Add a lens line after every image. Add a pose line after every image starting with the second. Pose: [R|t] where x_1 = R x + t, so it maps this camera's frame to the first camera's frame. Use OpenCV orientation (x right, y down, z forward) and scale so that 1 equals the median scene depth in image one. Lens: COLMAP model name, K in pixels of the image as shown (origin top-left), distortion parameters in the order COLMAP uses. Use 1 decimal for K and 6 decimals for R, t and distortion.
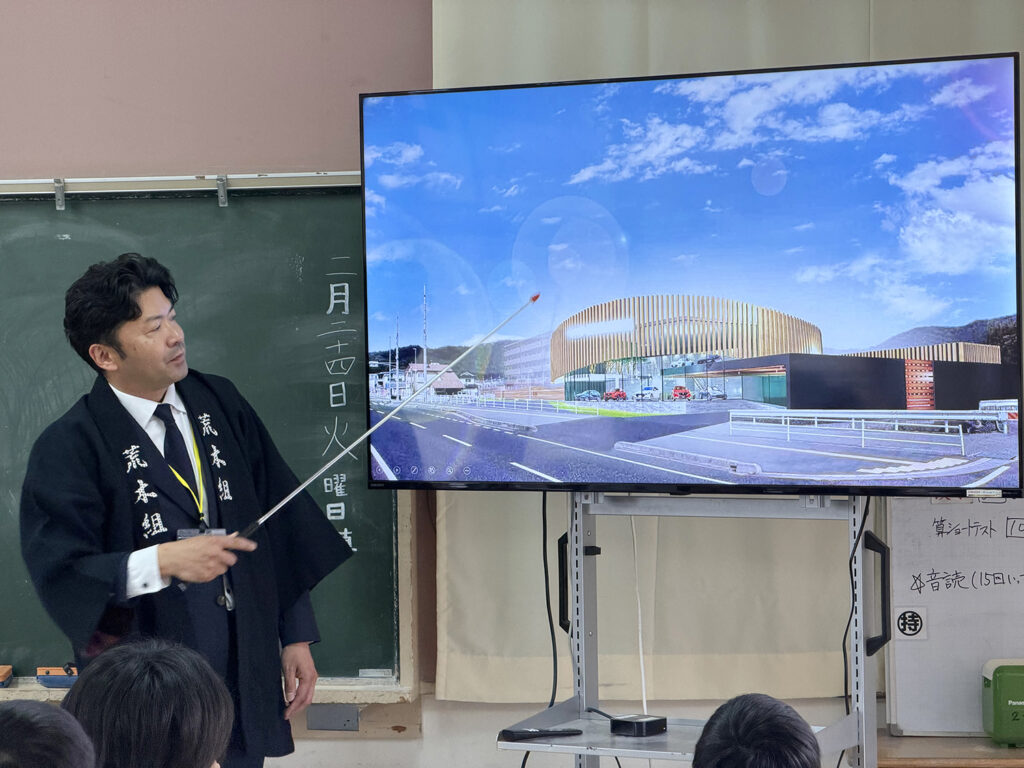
lens RADIAL K [[3156.6, 0, 512.0], [0, 3156.6, 384.0], [0, 0, 1]] dist [0.337276, -0.846218]
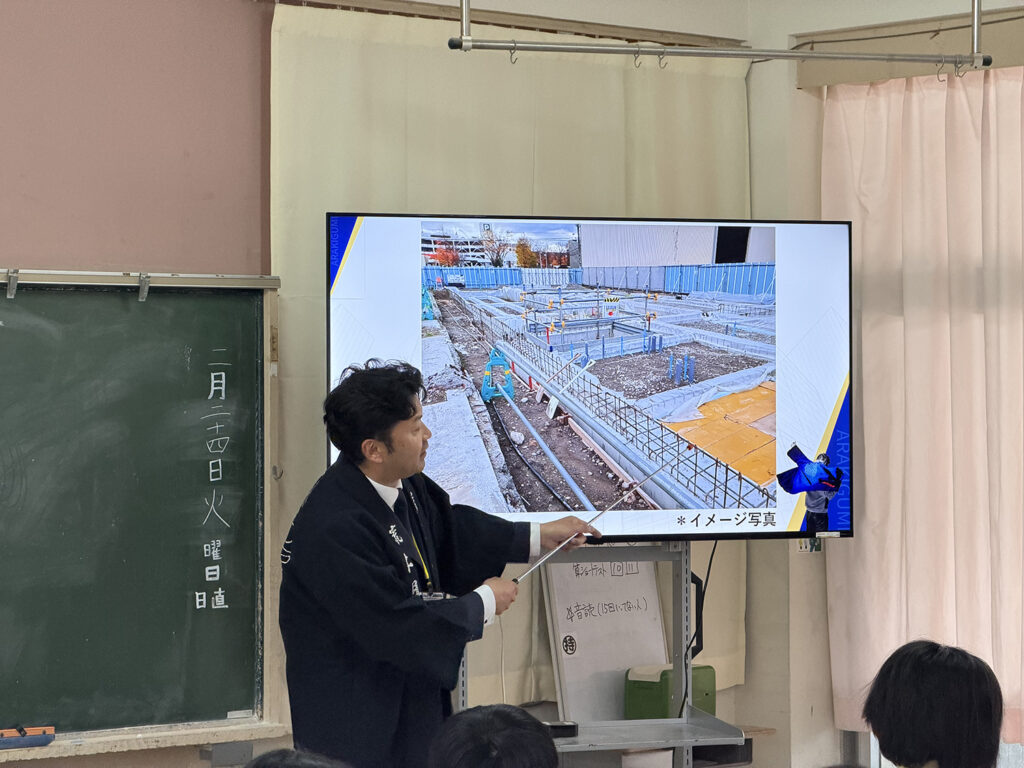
lens RADIAL K [[3156.6, 0, 512.0], [0, 3156.6, 384.0], [0, 0, 1]] dist [0.337276, -0.846218]
pose [[0.632465, 0.018629, 0.774365, -0.869919], [0.008756, 0.999475, -0.031196, 0.008864], [-0.774540, 0.026510, 0.631970, 0.196877]]
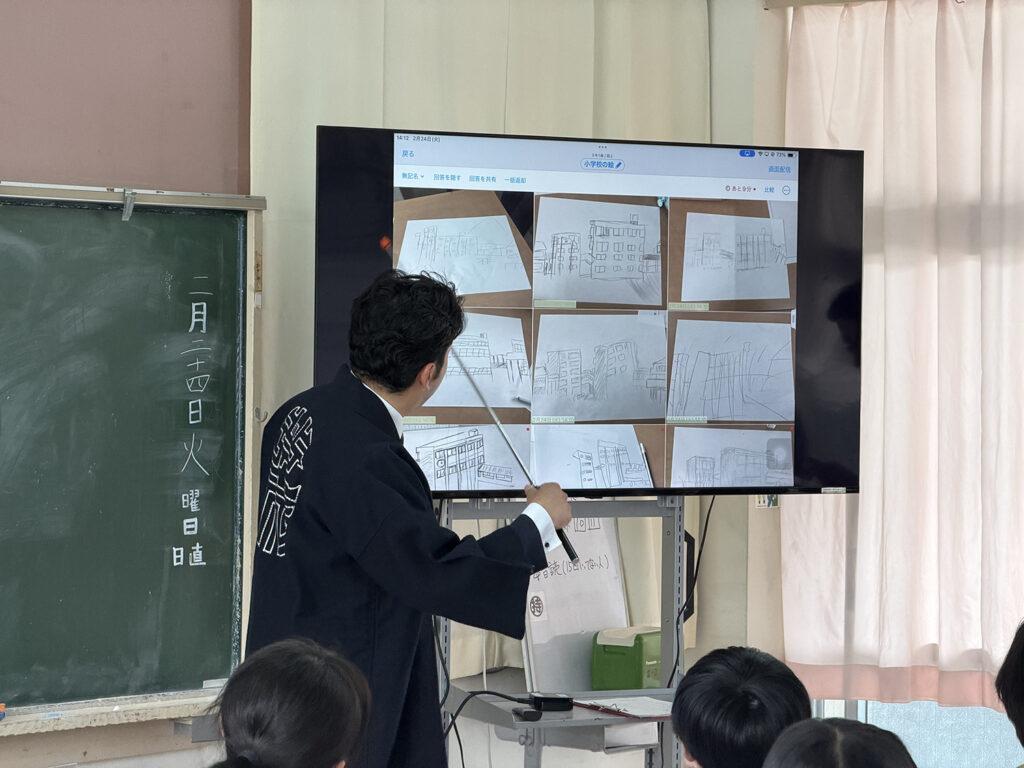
lens RADIAL K [[3156.6, 0, 512.0], [0, 3156.6, 384.0], [0, 0, 1]] dist [0.337276, -0.846218]
pose [[0.524881, 0.013262, 0.851072, -0.869771], [-0.005094, 0.999910, -0.012440, 0.006647], [-0.851160, 0.002194, 0.524901, 0.377501]]
